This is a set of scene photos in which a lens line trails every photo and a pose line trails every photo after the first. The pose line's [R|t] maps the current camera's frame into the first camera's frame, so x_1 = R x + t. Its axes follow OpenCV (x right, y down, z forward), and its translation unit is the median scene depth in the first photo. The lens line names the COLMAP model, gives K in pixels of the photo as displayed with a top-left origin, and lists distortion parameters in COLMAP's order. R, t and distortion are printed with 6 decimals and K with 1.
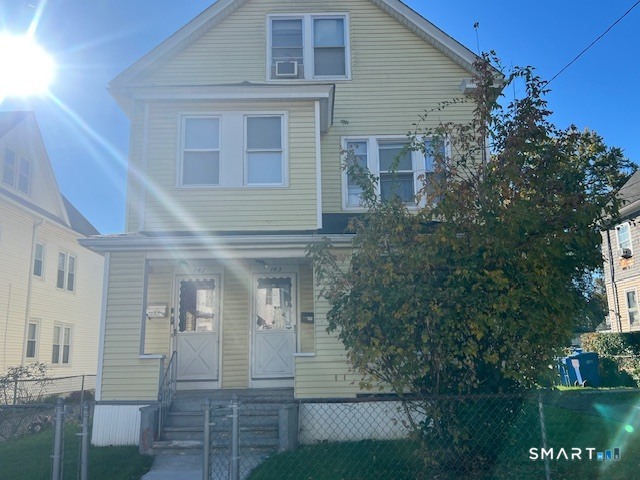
lens RADIAL K [[560.5, 0, 319.1], [0, 560.5, 242.3], [0, 0, 1]] dist [-0.001903, 0.120798]
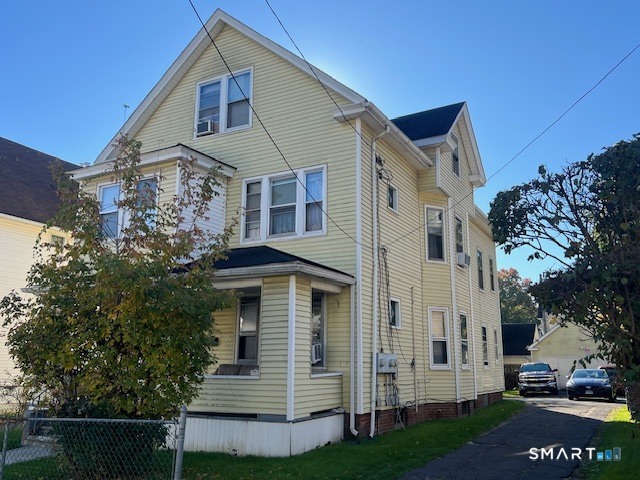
lens RADIAL K [[567.6, 0, 321.7], [0, 567.6, 235.0], [0, 0, 1]] dist [0.003090, -0.003600]
pose [[0.879266, -0.085368, -0.468618, 0.836196], [0.075348, 0.996349, -0.040130, -0.023652], [0.470333, -0.000025, 0.882489, 0.083520]]
